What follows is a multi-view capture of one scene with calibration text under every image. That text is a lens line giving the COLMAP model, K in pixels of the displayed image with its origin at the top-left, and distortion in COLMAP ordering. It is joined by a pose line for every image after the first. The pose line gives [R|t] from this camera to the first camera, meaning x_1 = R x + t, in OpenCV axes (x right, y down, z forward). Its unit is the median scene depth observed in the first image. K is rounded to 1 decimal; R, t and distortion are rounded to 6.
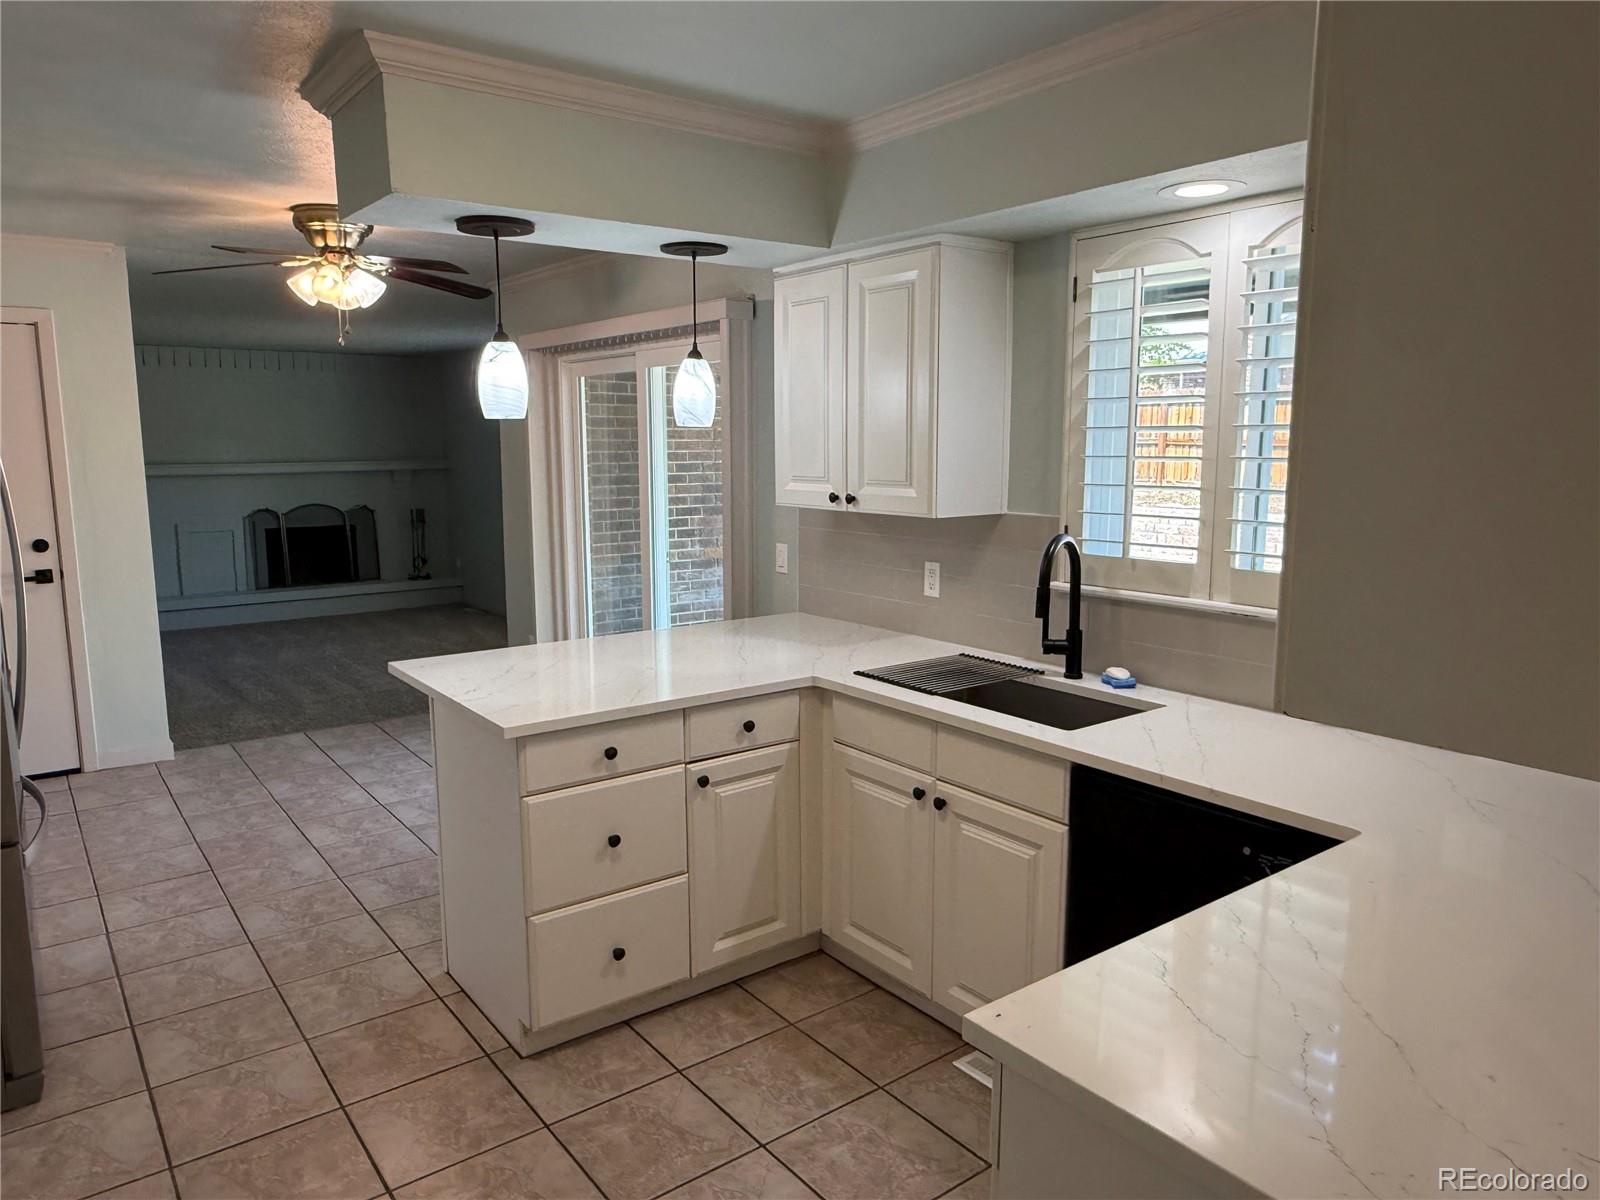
lens RADIAL K [[1067.5, 0, 789.0], [0, 1067.5, 600.7], [0, 0, 1]] dist [0.002568, 0.001929]
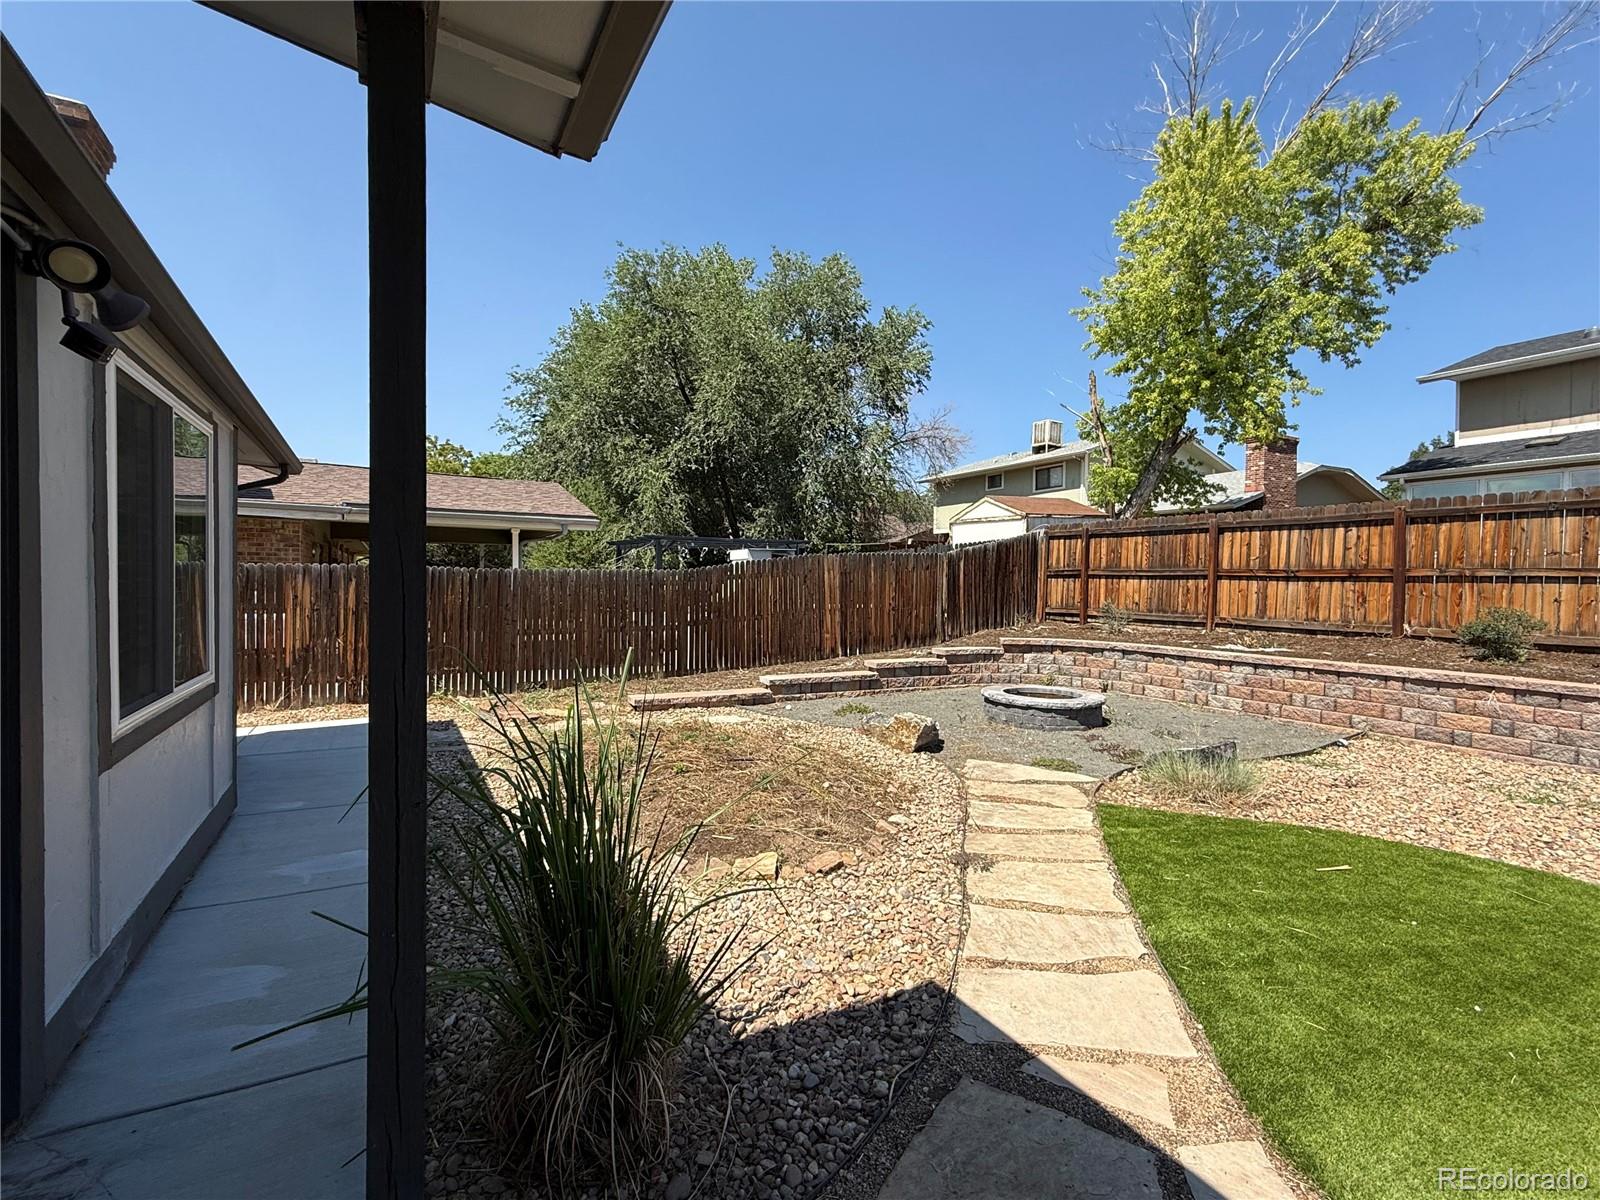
lens RADIAL K [[747.3, 0, 801.5], [0, 747.3, 596.6], [0, 0, 1]] dist [0.000534, -0.001033]
pose [[0.989883, 0.013203, -0.141271, 0.680683], [-0.031752, 0.991023, -0.129869, -0.260861], [0.138288, 0.133041, 0.981416, 2.341503]]
